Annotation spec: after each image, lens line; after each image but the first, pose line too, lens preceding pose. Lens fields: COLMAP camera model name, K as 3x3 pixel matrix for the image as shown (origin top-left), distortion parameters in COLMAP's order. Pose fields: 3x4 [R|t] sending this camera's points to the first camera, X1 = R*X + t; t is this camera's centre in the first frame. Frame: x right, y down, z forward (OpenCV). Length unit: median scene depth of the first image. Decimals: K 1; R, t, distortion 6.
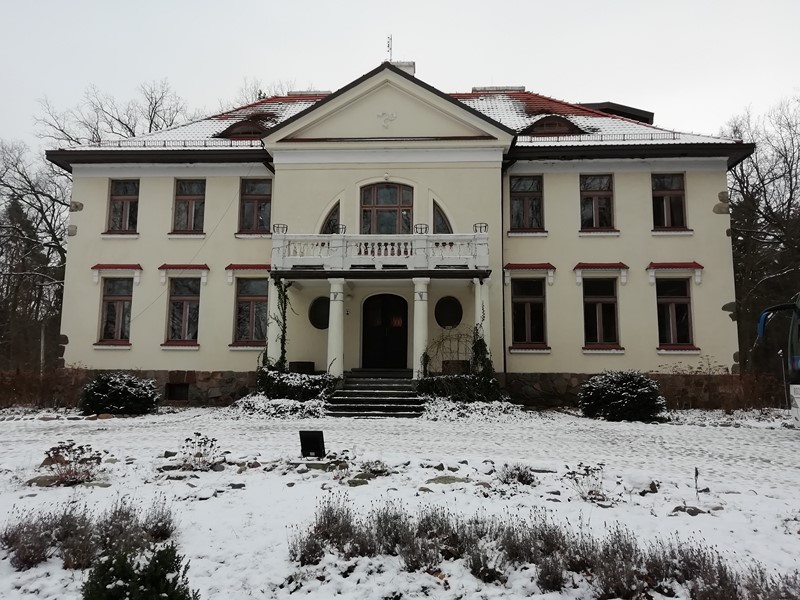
lens RADIAL K [[588.2, 0, 403.3], [0, 588.2, 298.3], [0, 0, 1]] dist [0.006994, -0.001246]
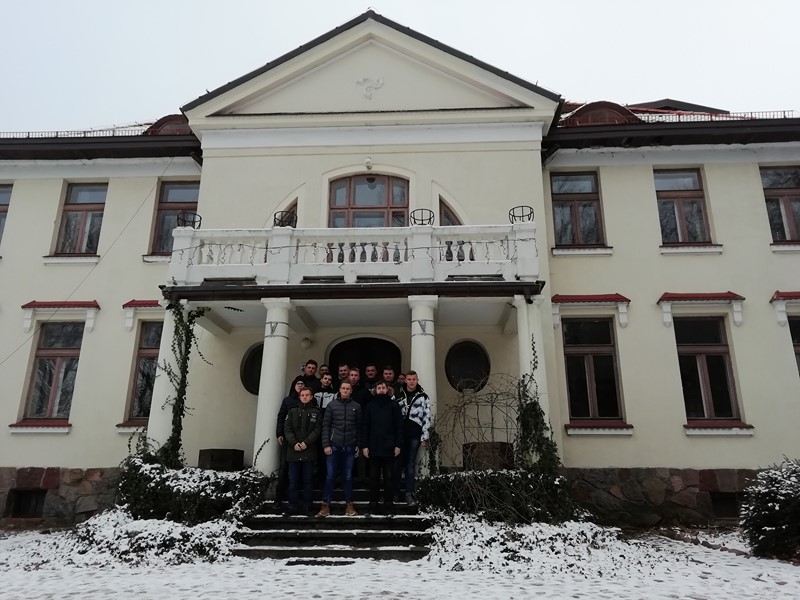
lens RADIAL K [[588.2, 0, 403.3], [0, 588.2, 298.3], [0, 0, 1]] dist [0.006994, -0.001246]
pose [[0.999987, -0.003830, 0.003272, 0.008852], [0.004324, 0.985922, -0.167152, 0.062070], [-0.002586, 0.167164, 0.985926, 0.420811]]
